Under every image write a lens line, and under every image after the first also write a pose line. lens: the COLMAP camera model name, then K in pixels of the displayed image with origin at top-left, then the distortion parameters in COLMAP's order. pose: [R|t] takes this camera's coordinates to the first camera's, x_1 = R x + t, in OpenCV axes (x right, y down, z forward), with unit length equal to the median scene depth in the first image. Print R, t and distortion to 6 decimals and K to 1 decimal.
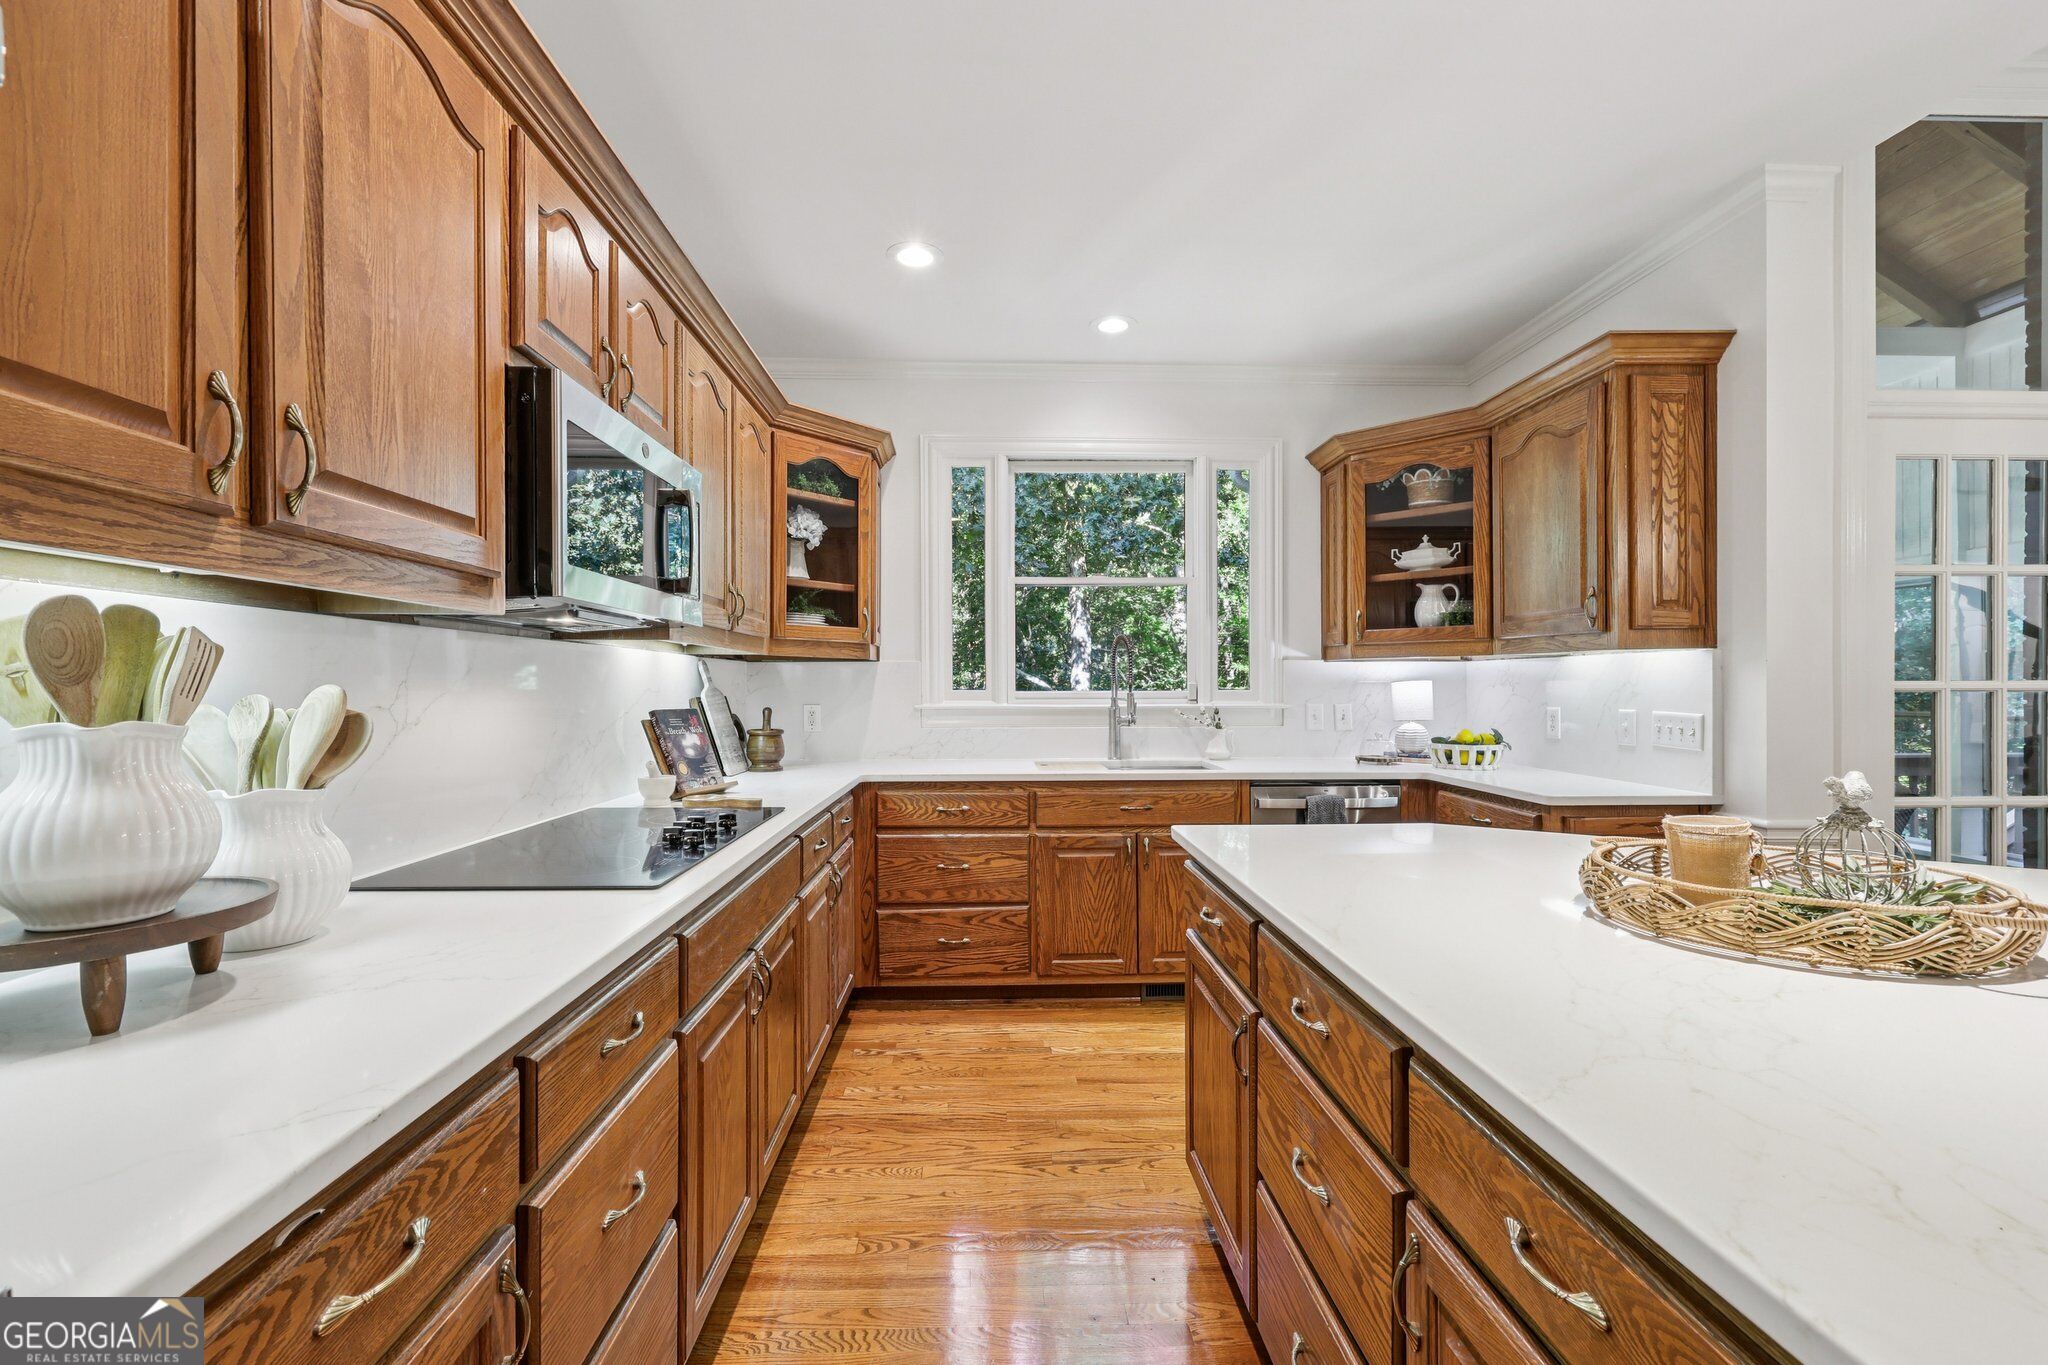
lens RADIAL K [[864.4, 0, 1020.5], [0, 864.4, 687.1], [0, 0, 1]] dist [0.004902, -0.000020]
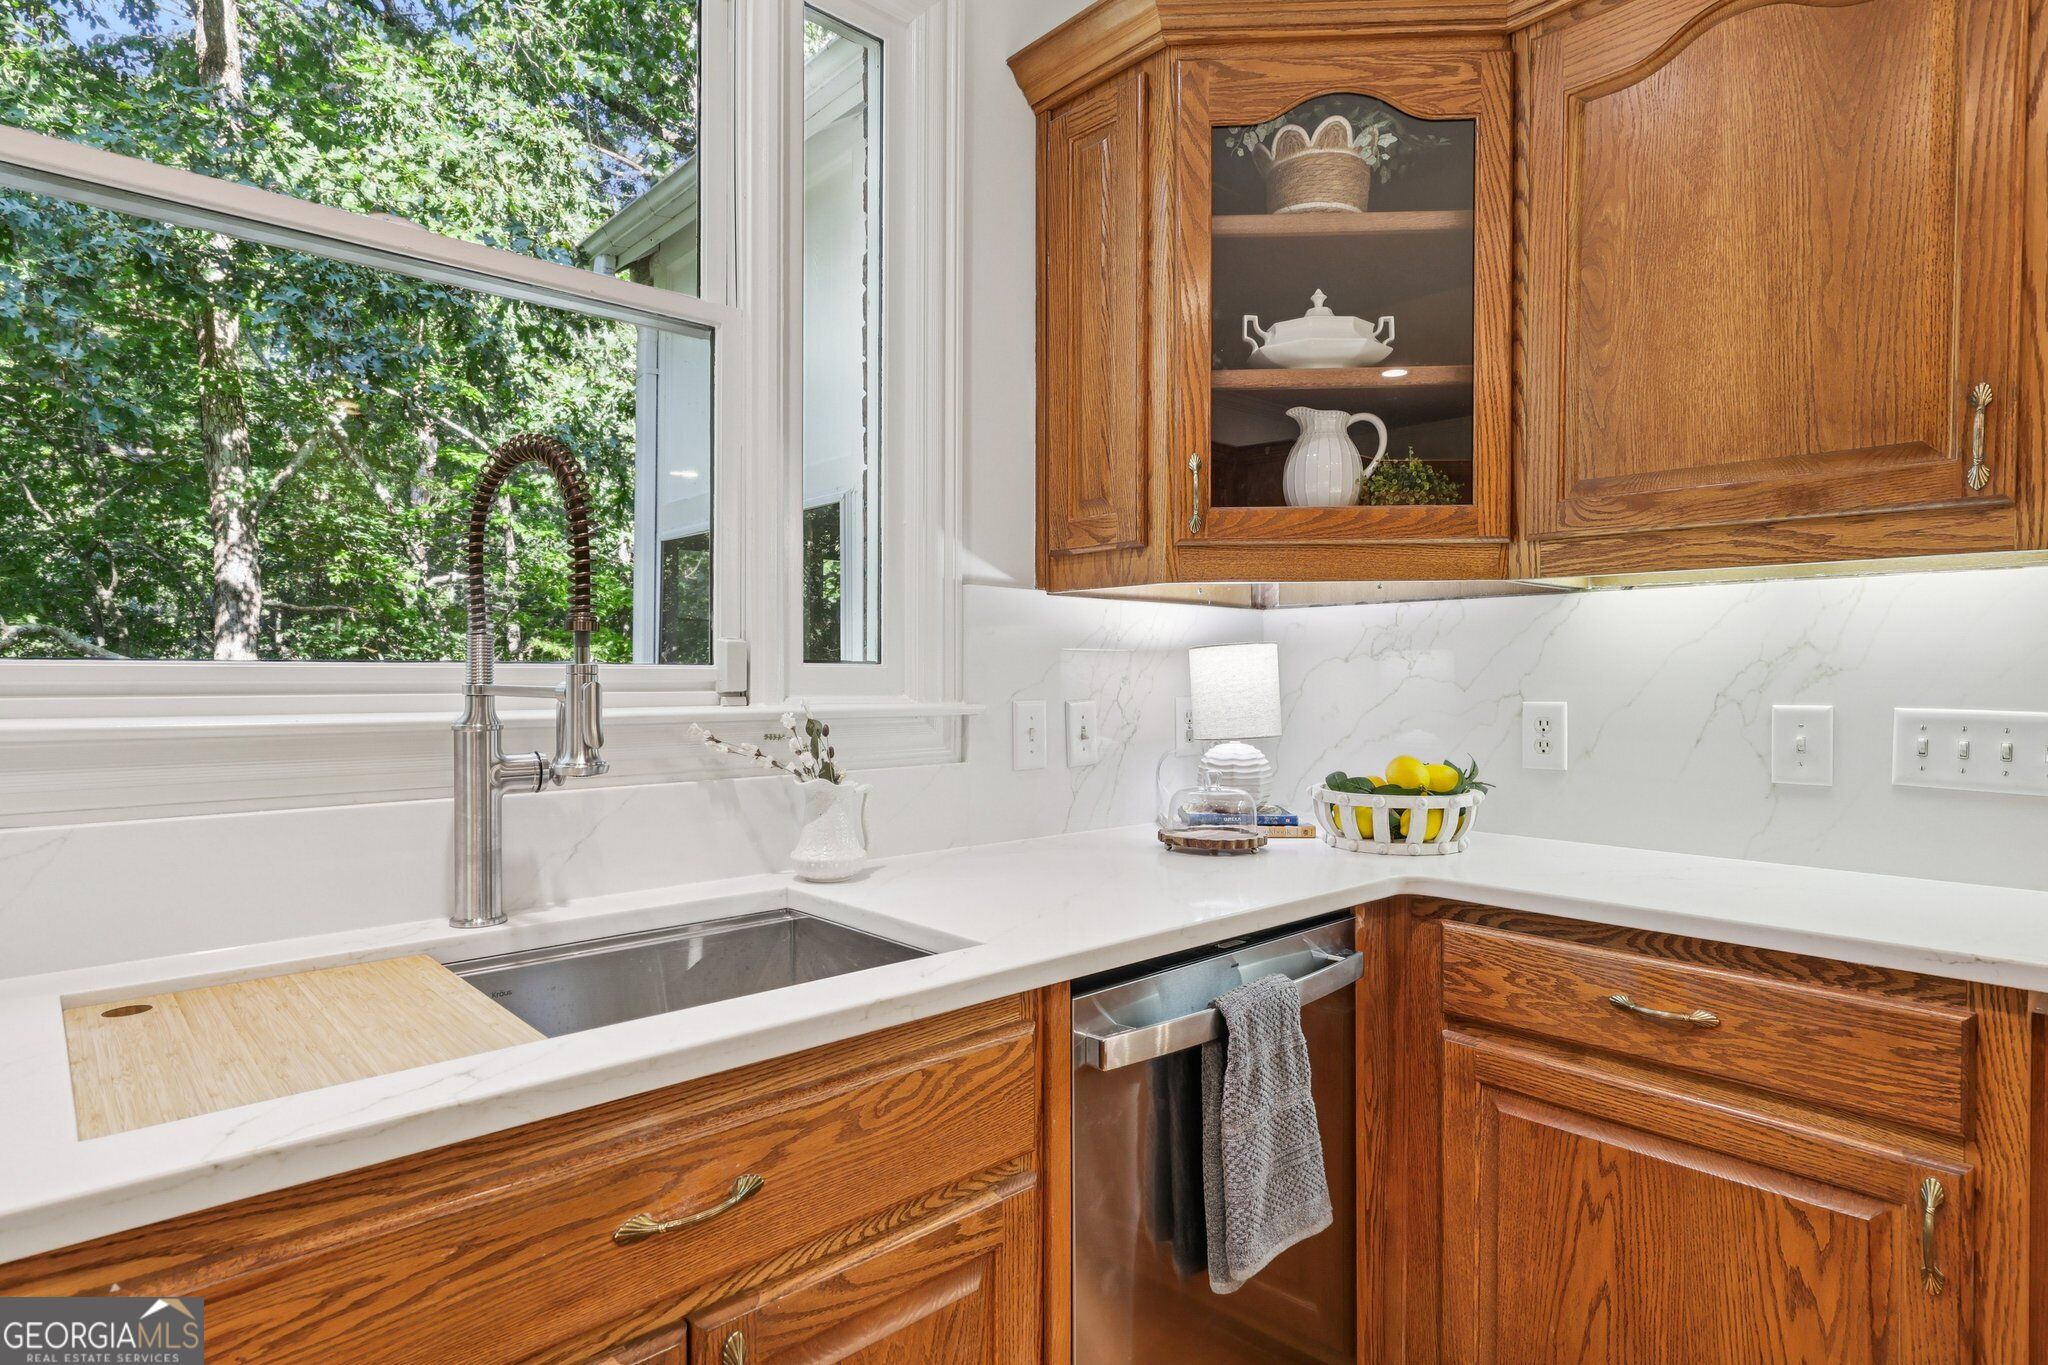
lens RADIAL K [[1103.0, 0, 1024.0], [0, 1103.0, 676.4], [0, 0, 1]] dist [0.001789, 0.001472]
pose [[0.766914, 0.002175, 0.641746, 0.021990], [0.000297, 0.999993, -0.003745, 0.011398], [-0.641749, 0.003063, 0.766908, 0.690977]]
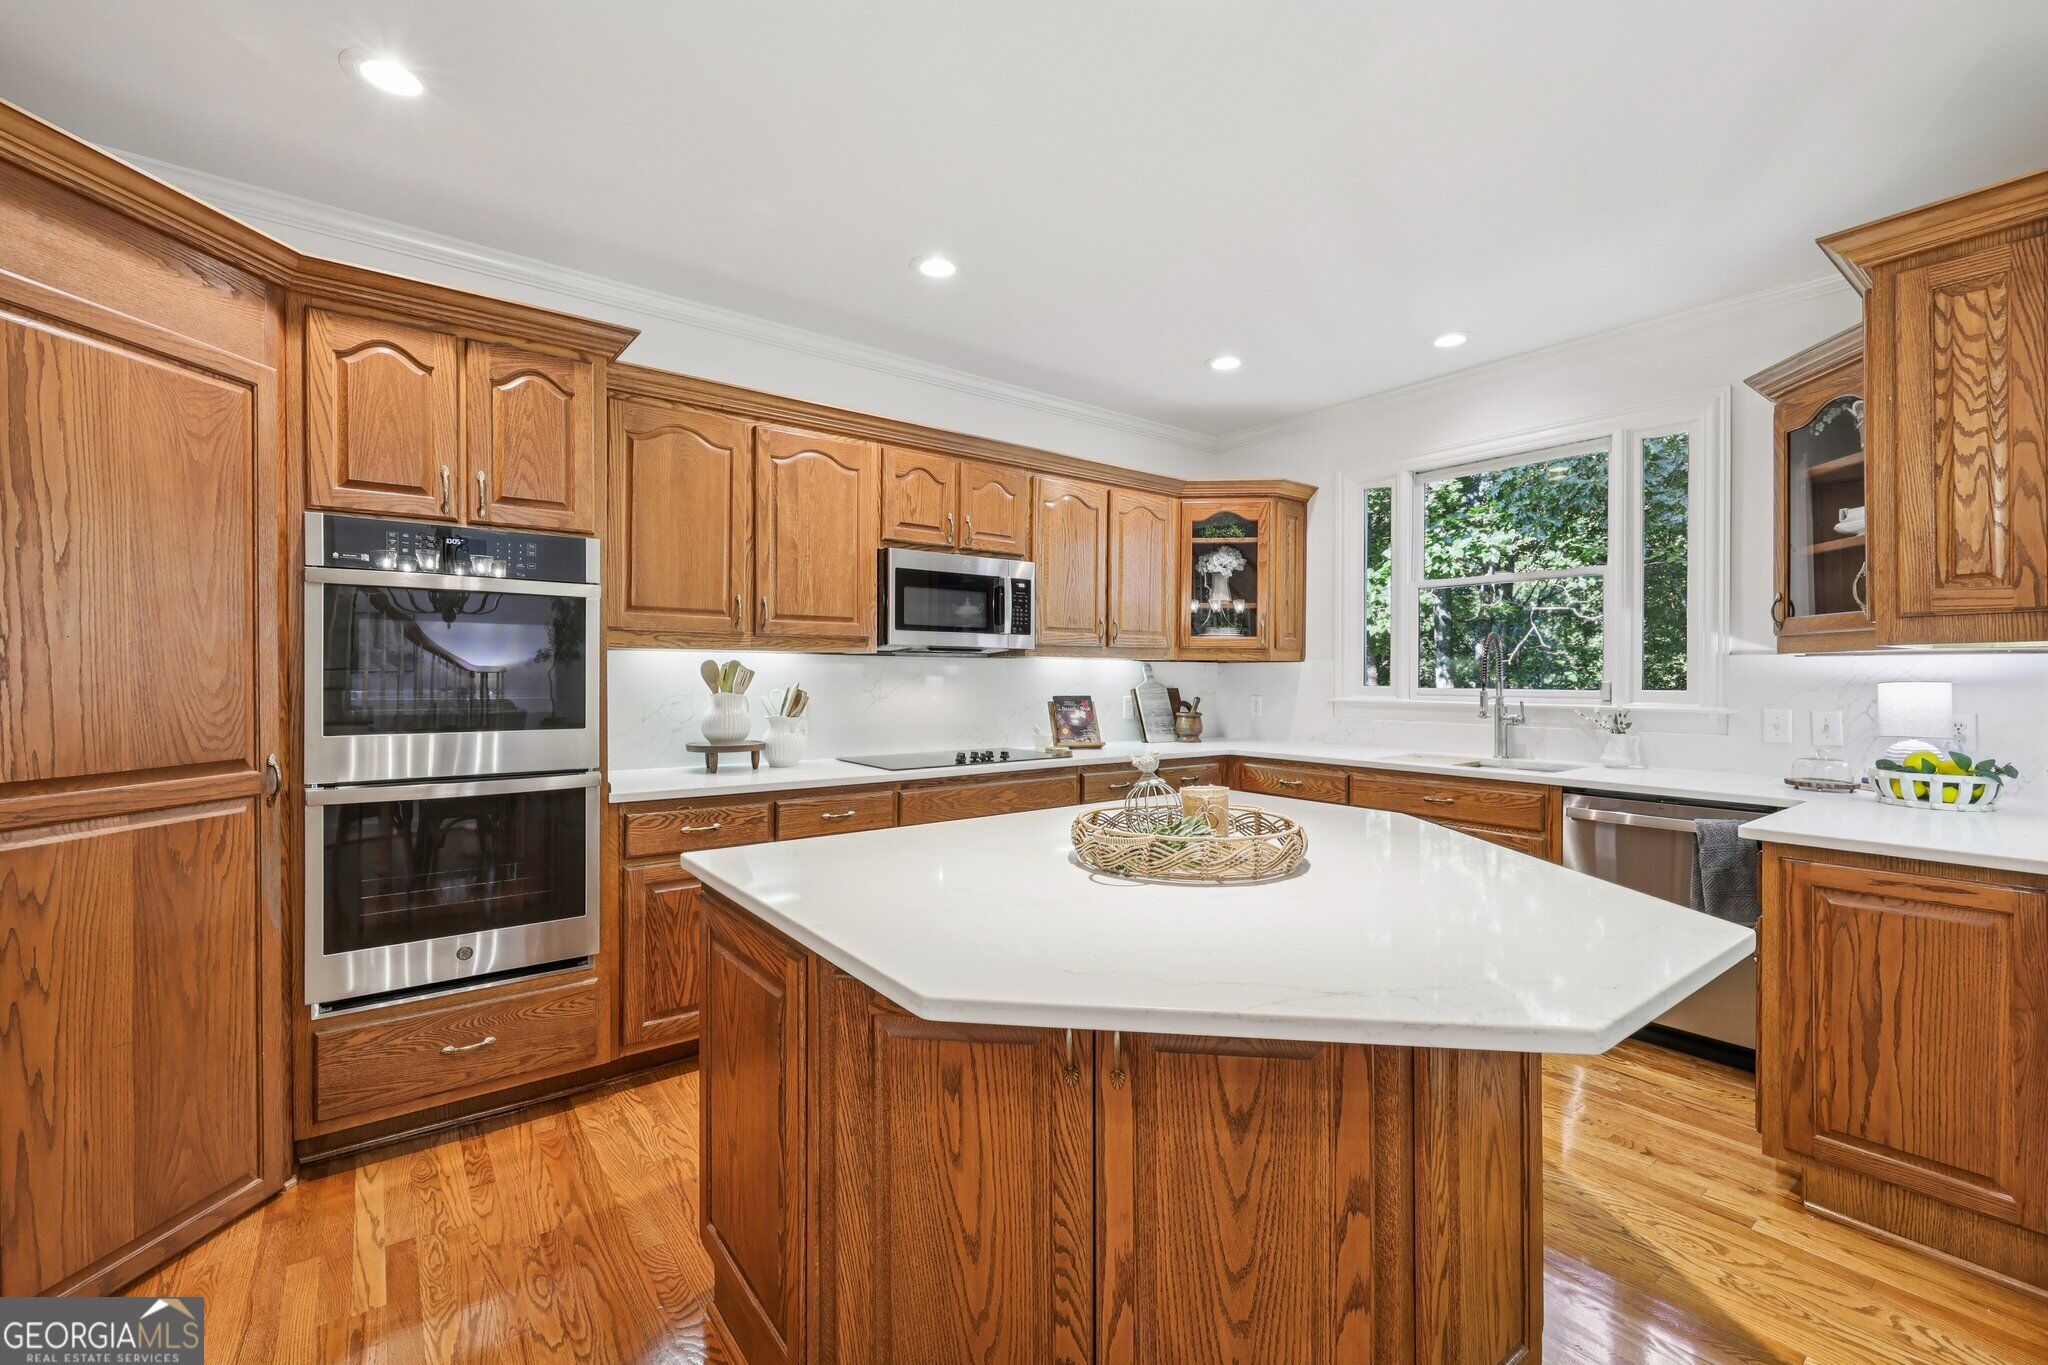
lens RADIAL K [[864.4, 0, 1027.3], [0, 864.4, 680.7], [0, 0, 1]] dist [0.004902, -0.000020]
pose [[0.580407, 0.009666, -0.814269, 0.654159], [-0.004907, 0.999953, 0.008373, -0.011900], [0.814312, -0.000864, 0.580427, -0.022992]]
